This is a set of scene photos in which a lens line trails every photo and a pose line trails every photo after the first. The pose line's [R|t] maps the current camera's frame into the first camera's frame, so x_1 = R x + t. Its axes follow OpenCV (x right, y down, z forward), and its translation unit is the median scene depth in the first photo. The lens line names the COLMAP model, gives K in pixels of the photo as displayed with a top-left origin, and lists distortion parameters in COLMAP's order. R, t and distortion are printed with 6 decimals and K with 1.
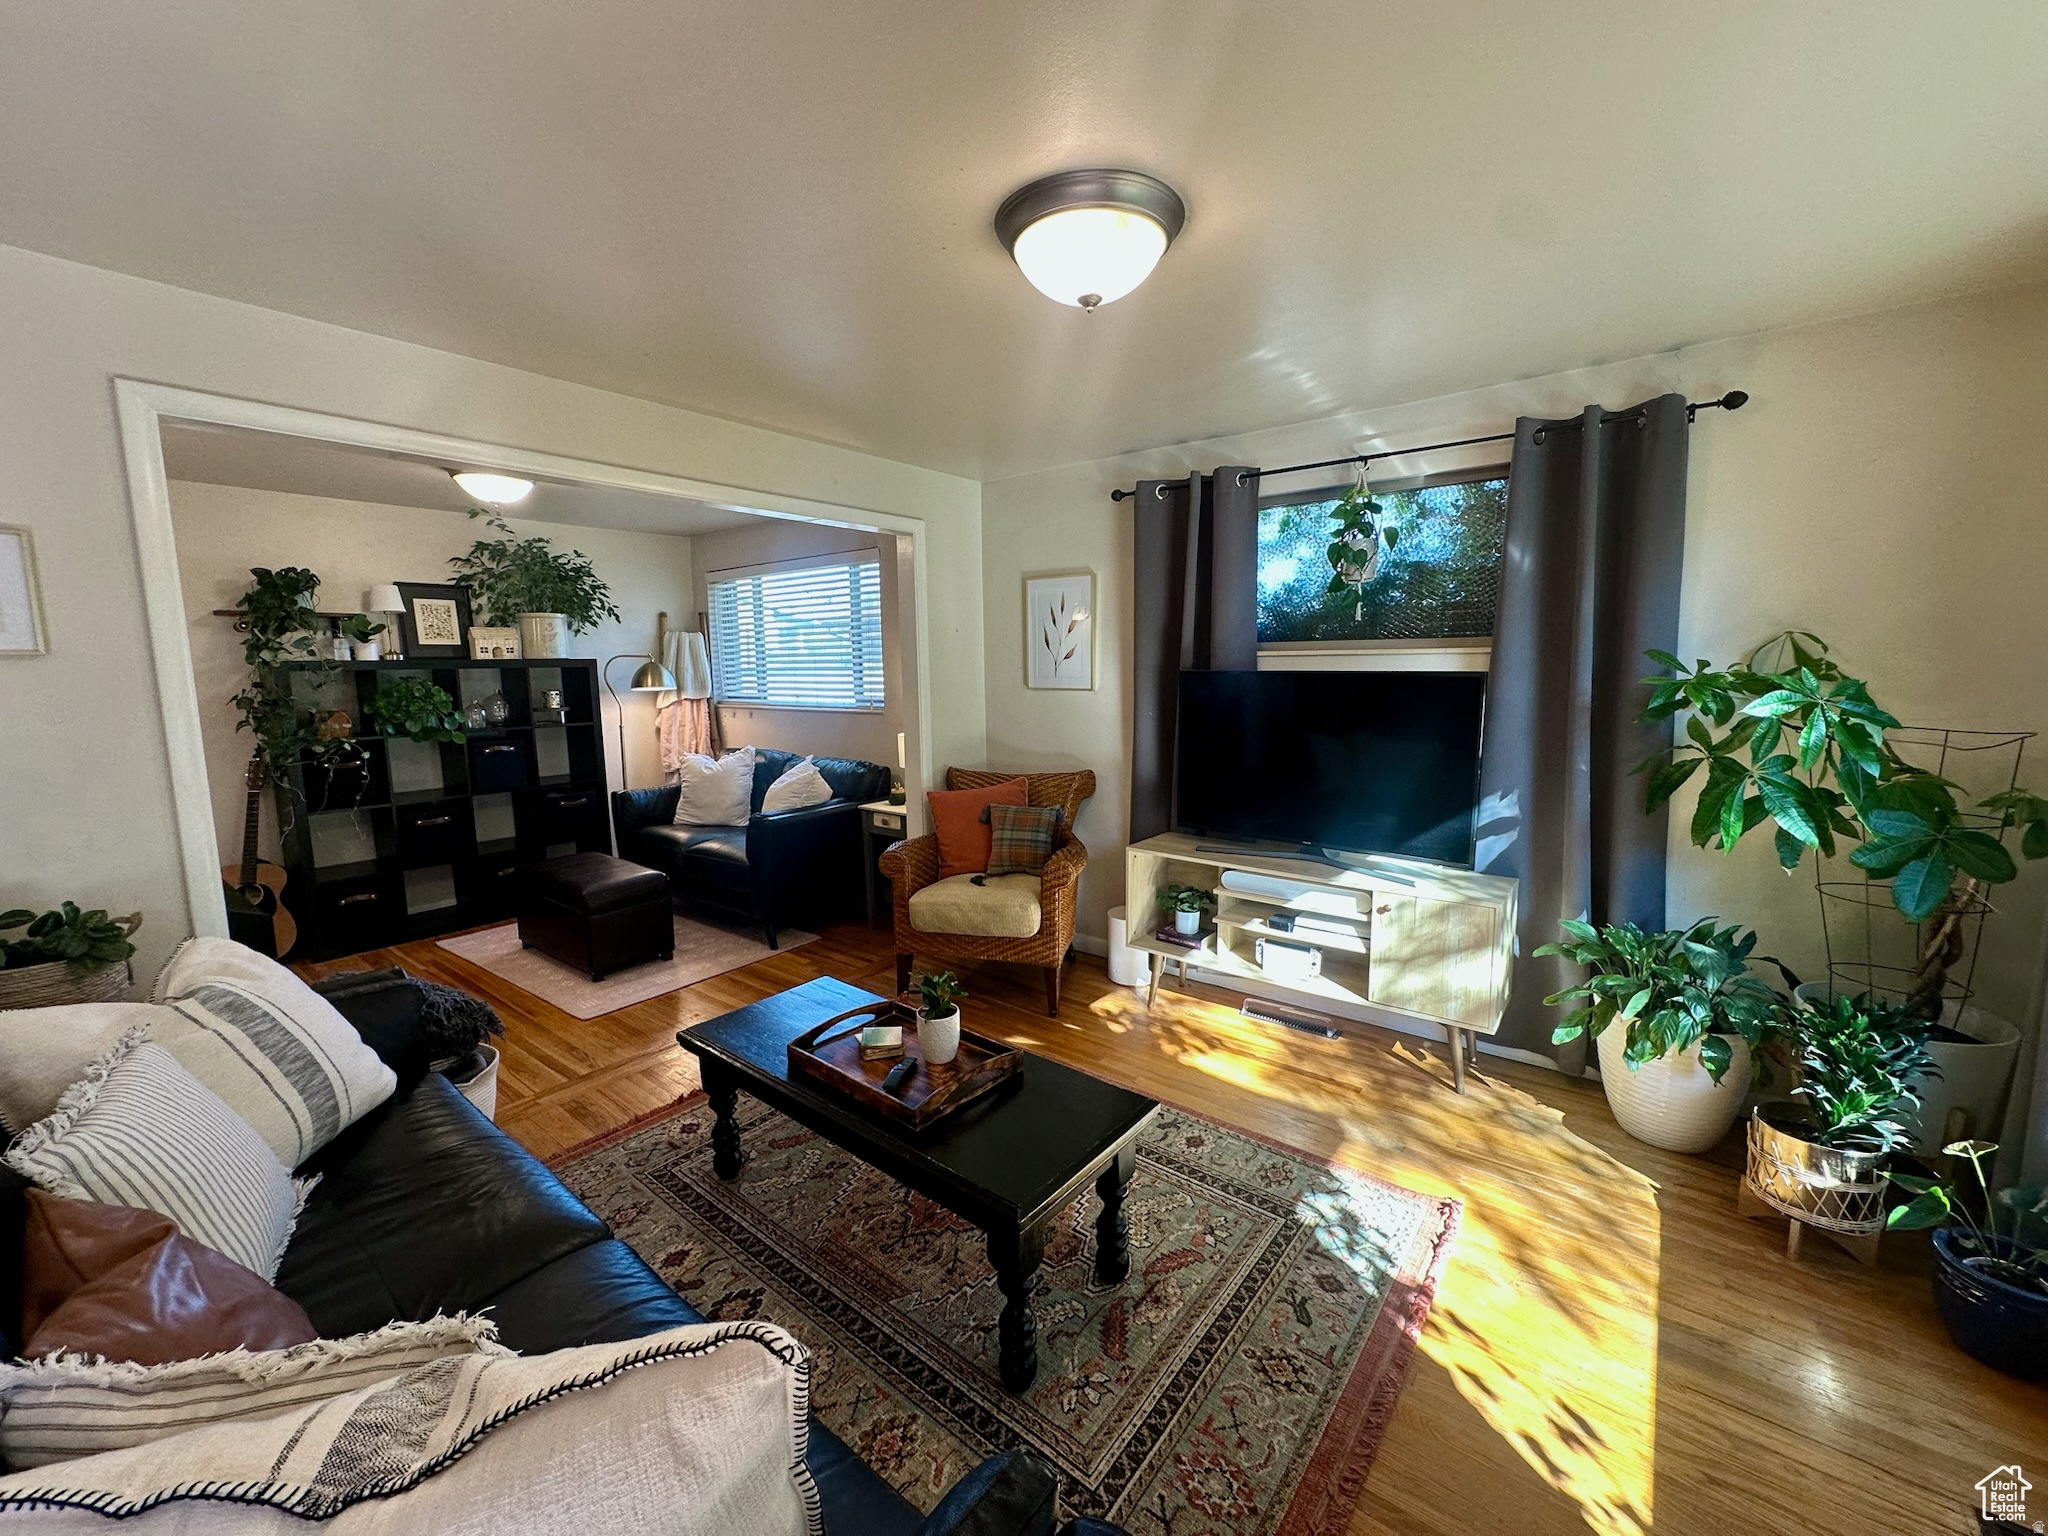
lens RADIAL K [[816.2, 0, 1022.0], [0, 816.2, 768.7], [0, 0, 1]] dist [-0.001041, -0.000219]
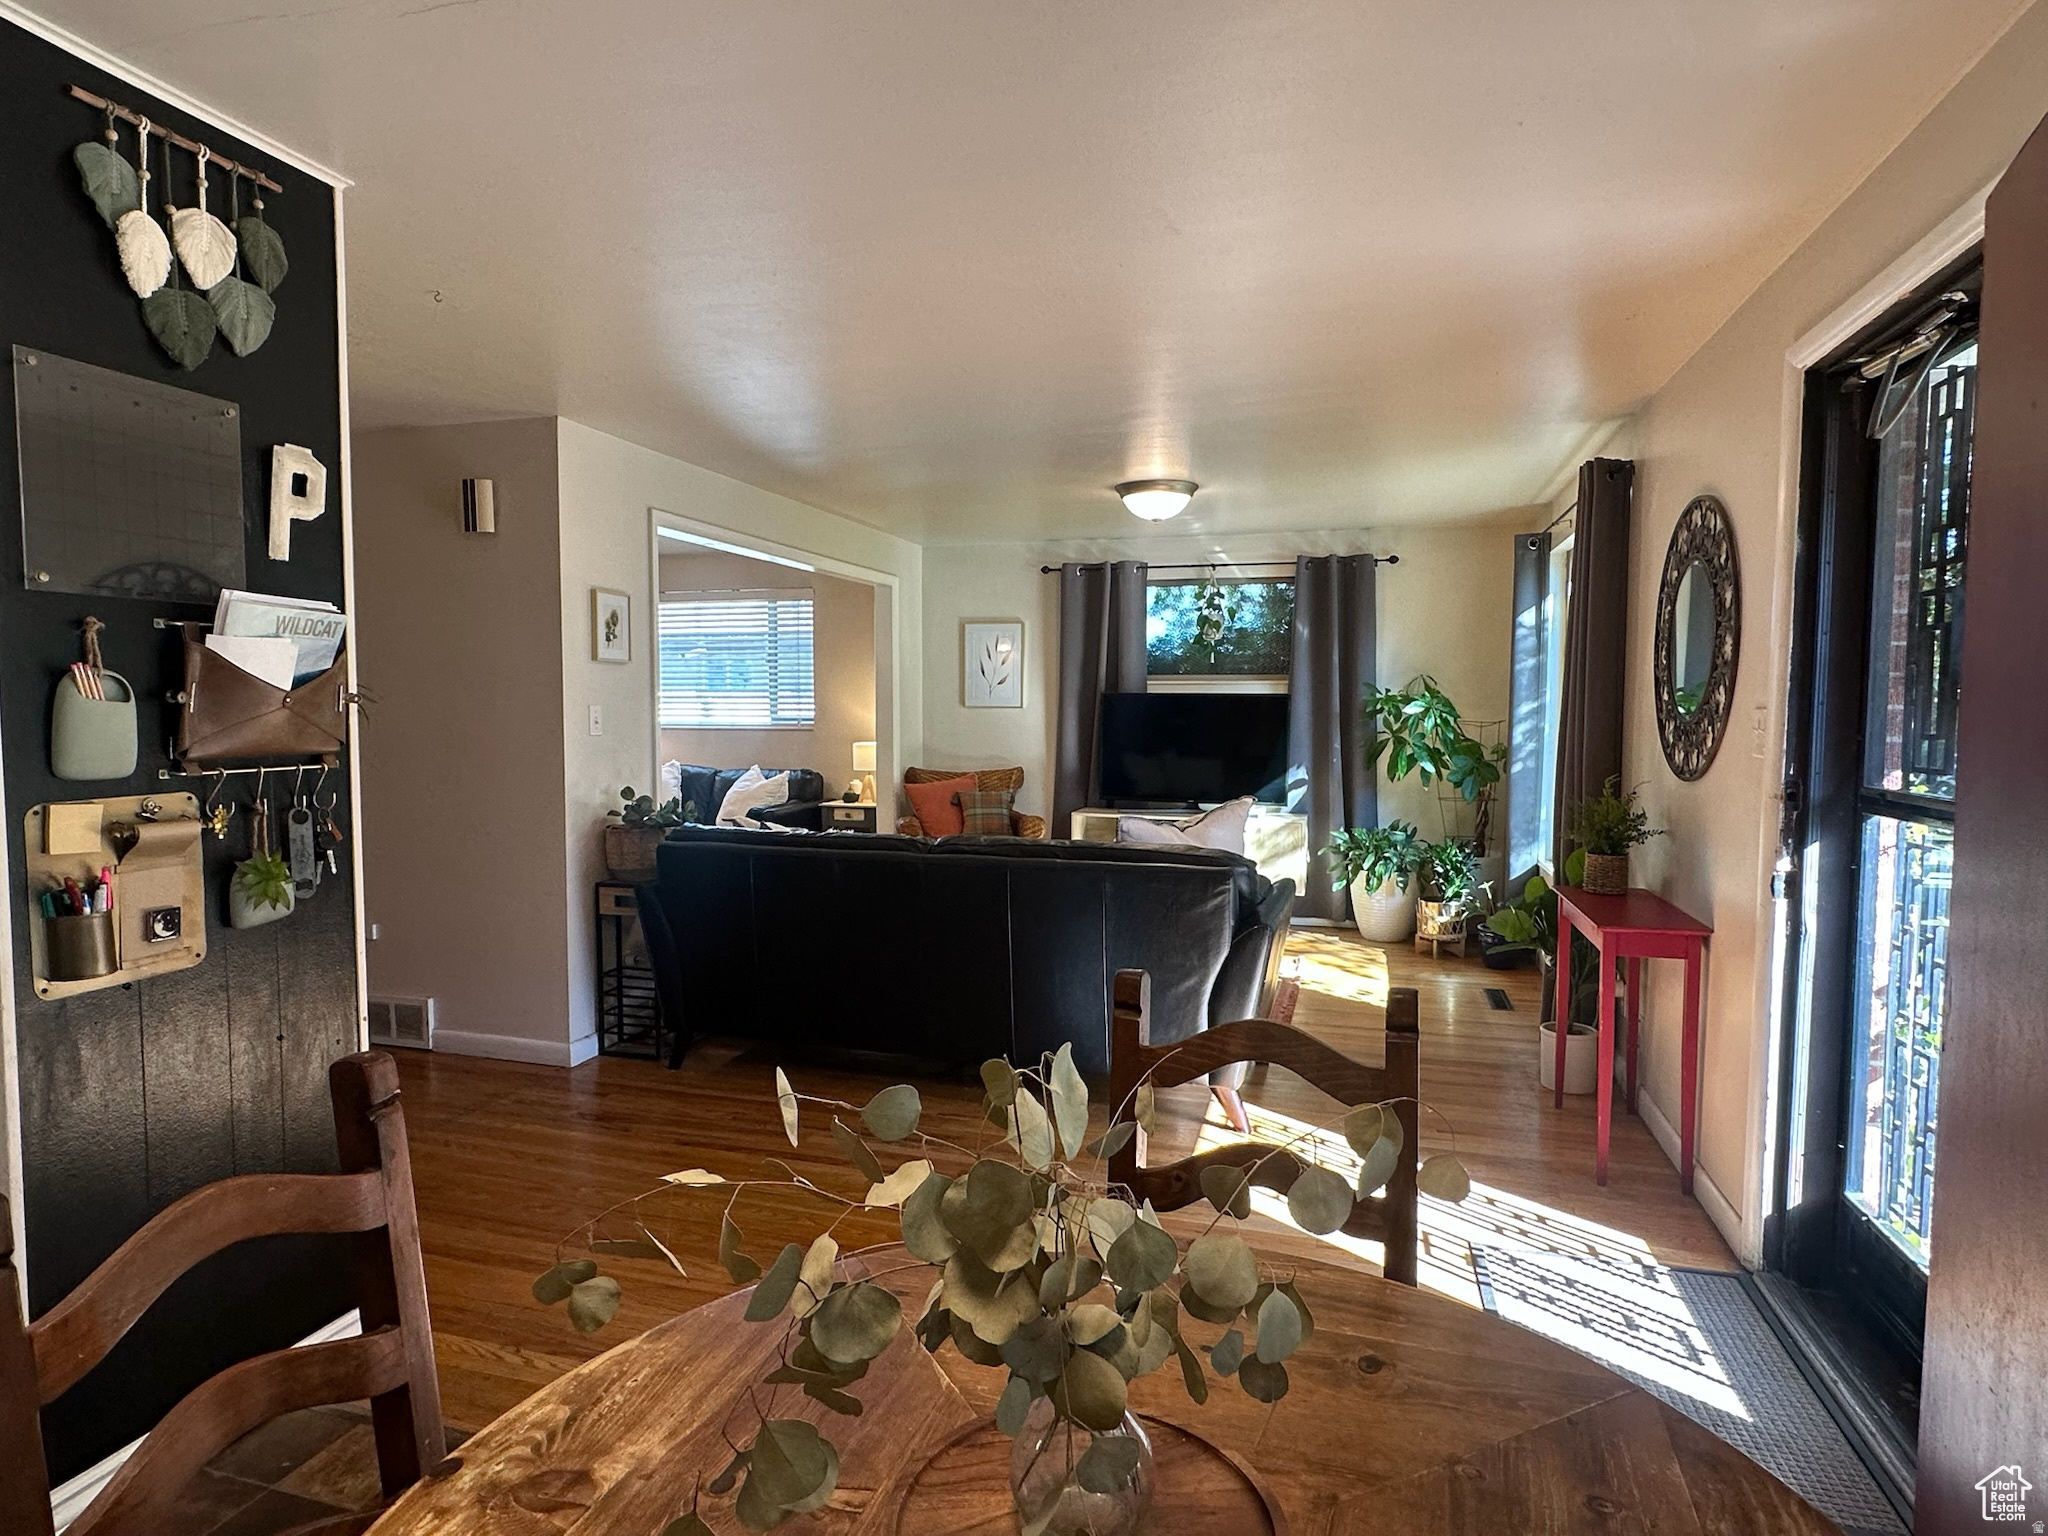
lens RADIAL K [[1156.9, 0, 1006.5], [0, 1156.9, 782.1], [0, 0, 1]] dist [-0.000314, -0.000263]
pose [[0.931158, -0.009212, 0.364501, -0.799494], [0.032859, 0.997733, -0.058728, 0.173792], [-0.363133, 0.066662, 0.929349, -0.956425]]
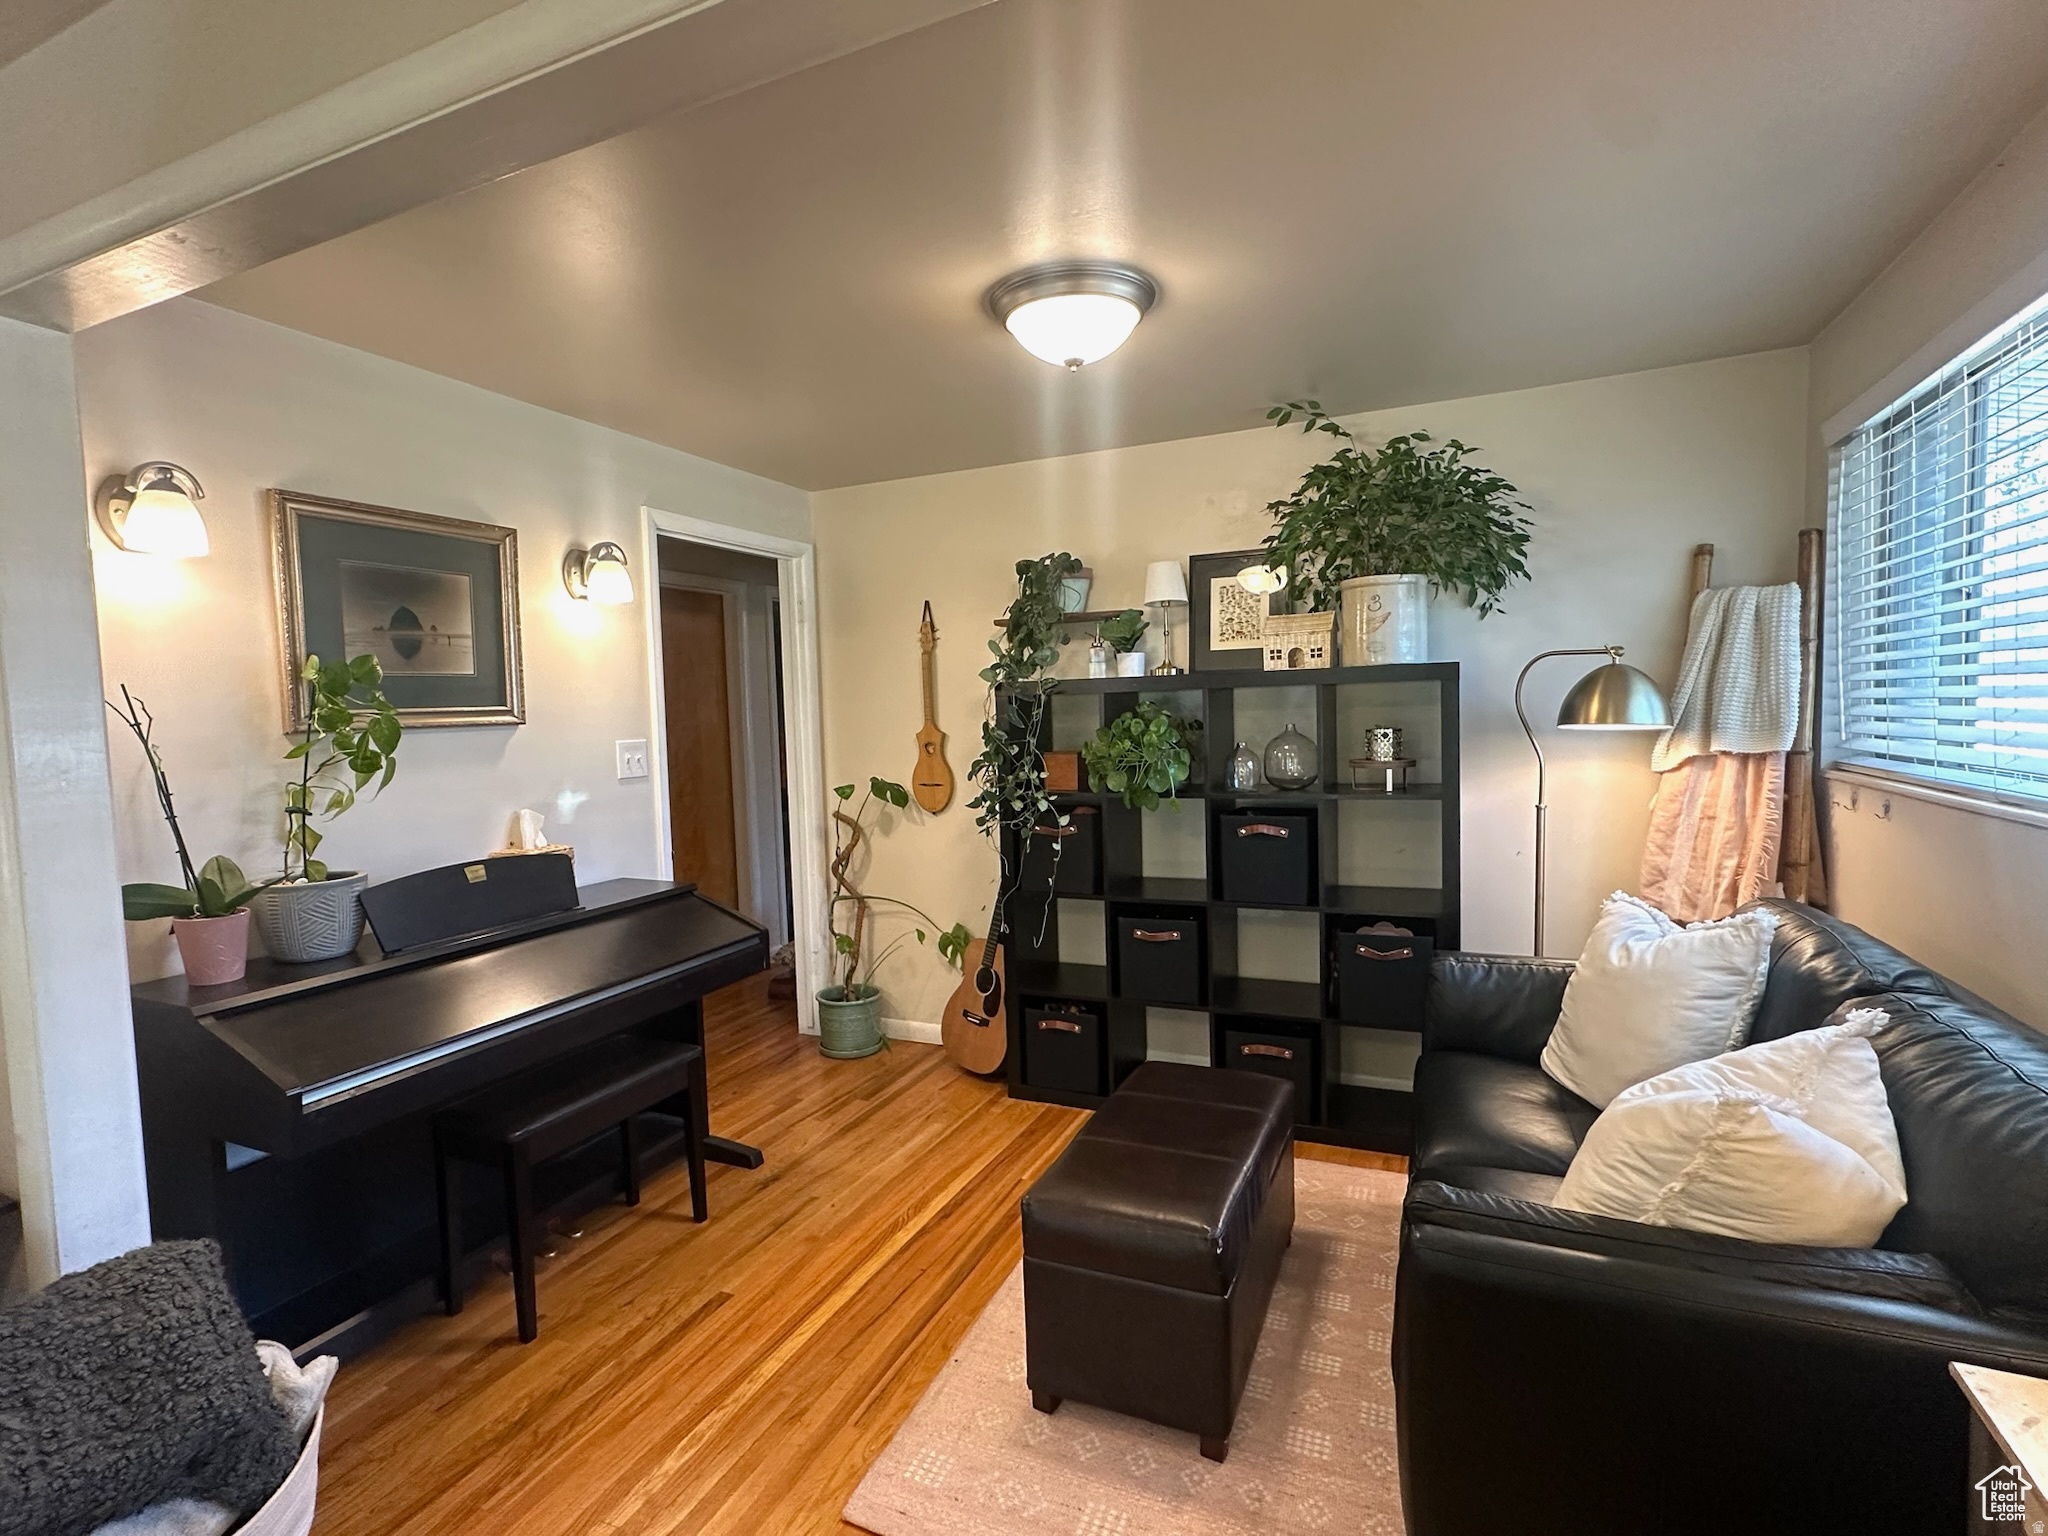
lens RADIAL K [[984.7, 0, 1018.6], [0, 984.7, 776.6], [0, 0, 1]] dist [0.004601, 0.000044]
pose [[0.239456, 0.071281, -0.968287, -0.042919], [-0.101445, 0.993679, 0.048063, -0.114731], [0.965593, 0.086718, 0.245174, 1.011921]]
